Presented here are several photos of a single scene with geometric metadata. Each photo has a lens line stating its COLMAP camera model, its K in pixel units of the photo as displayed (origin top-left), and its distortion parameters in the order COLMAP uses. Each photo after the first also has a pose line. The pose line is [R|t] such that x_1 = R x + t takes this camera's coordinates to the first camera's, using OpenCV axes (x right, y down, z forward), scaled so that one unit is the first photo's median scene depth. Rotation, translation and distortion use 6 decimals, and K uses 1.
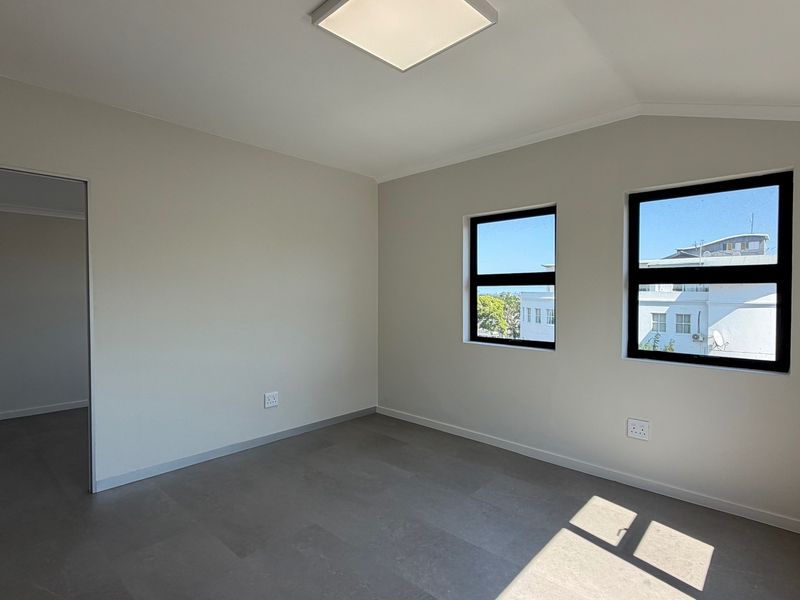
lens RADIAL K [[430.7, 0, 400.0], [0, 430.7, 300.0], [0, 0, 1]] dist [0.002759, 0.000905]
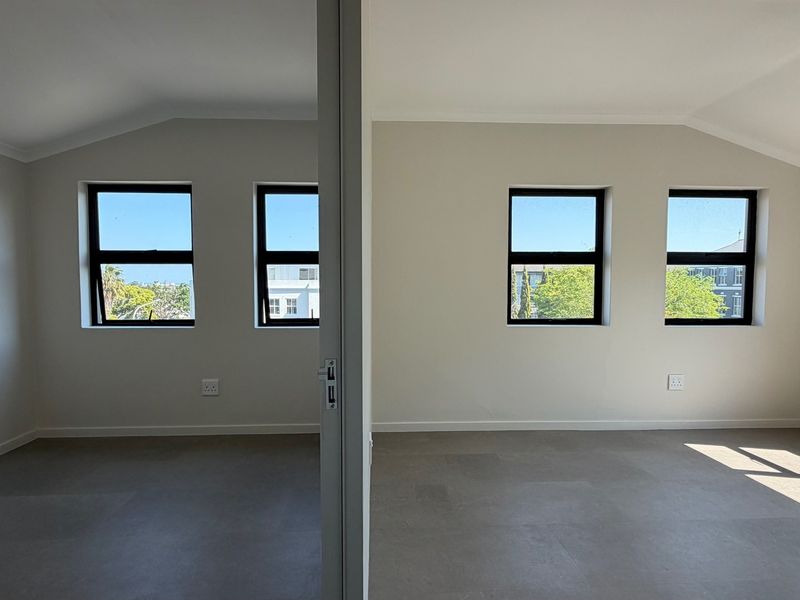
lens RADIAL K [[428.9, 0, 373.2], [0, 428.9, 296.1], [0, 0, 1]] dist [-0.017816, 0.000991]
pose [[0.712628, -0.038403, 0.700491, -0.679264], [0.013204, 0.999058, 0.041339, -0.006077], [-0.701418, -0.020210, 0.712463, 0.556864]]
